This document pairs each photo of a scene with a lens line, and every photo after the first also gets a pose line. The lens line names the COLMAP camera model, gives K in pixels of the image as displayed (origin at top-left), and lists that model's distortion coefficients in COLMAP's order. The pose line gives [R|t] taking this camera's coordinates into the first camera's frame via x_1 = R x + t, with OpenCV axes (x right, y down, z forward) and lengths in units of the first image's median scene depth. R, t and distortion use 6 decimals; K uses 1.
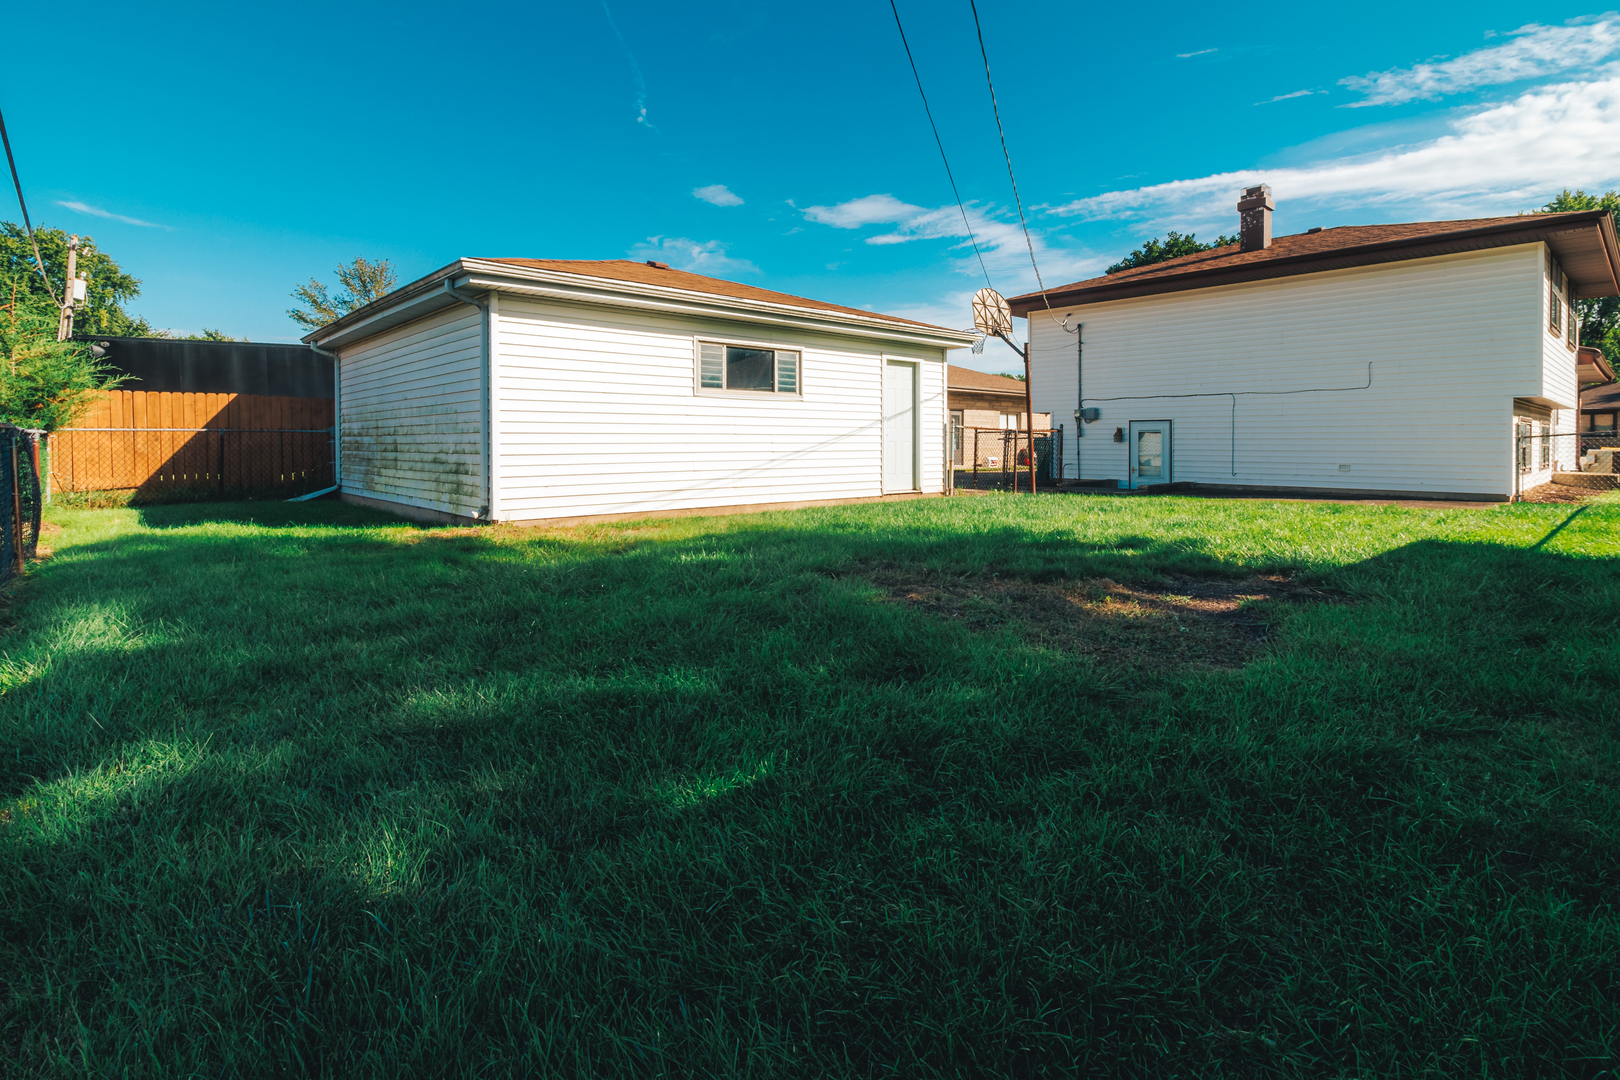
lens RADIAL K [[790.2, 0, 809.7], [0, 790.2, 539.6], [0, 0, 1]] dist [0.000625, 0.000027]
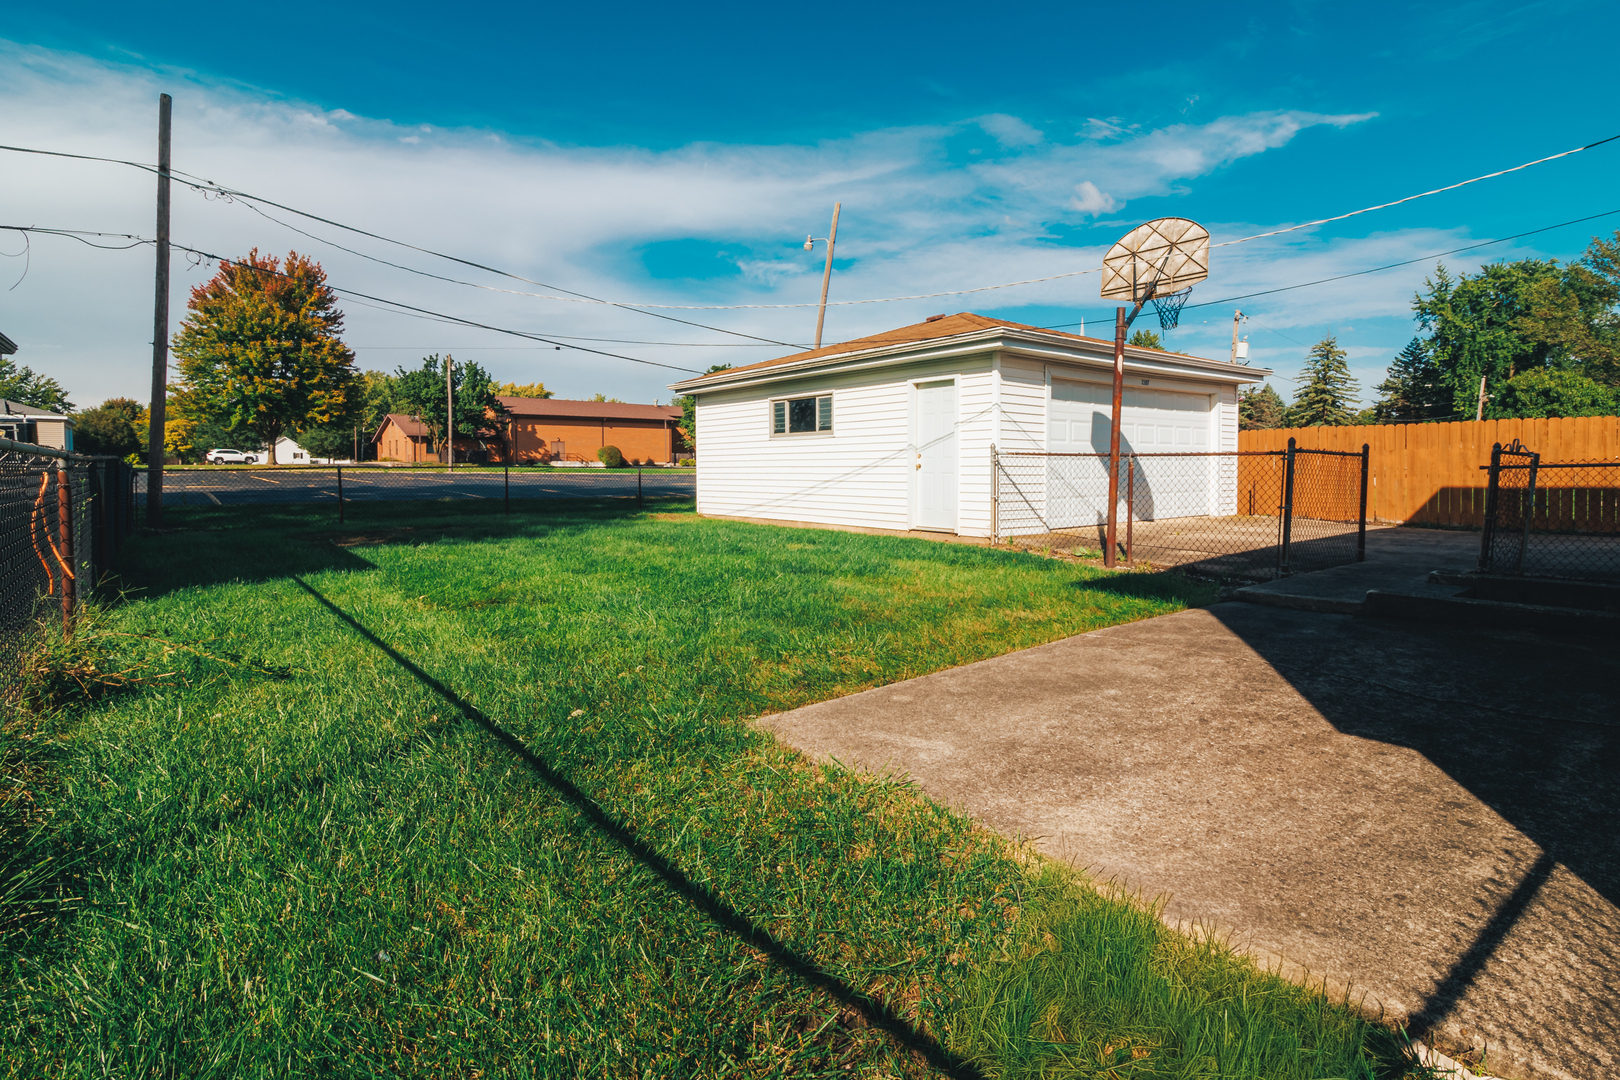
lens RADIAL K [[790.2, 0, 809.2], [0, 790.2, 536.3], [0, 0, 1]] dist [0.000625, 0.000027]
pose [[-0.053760, 0.086496, -0.994801, 1.157674], [-0.114669, 0.989116, 0.092198, -0.136620], [0.991948, 0.119029, -0.043256, 1.048947]]
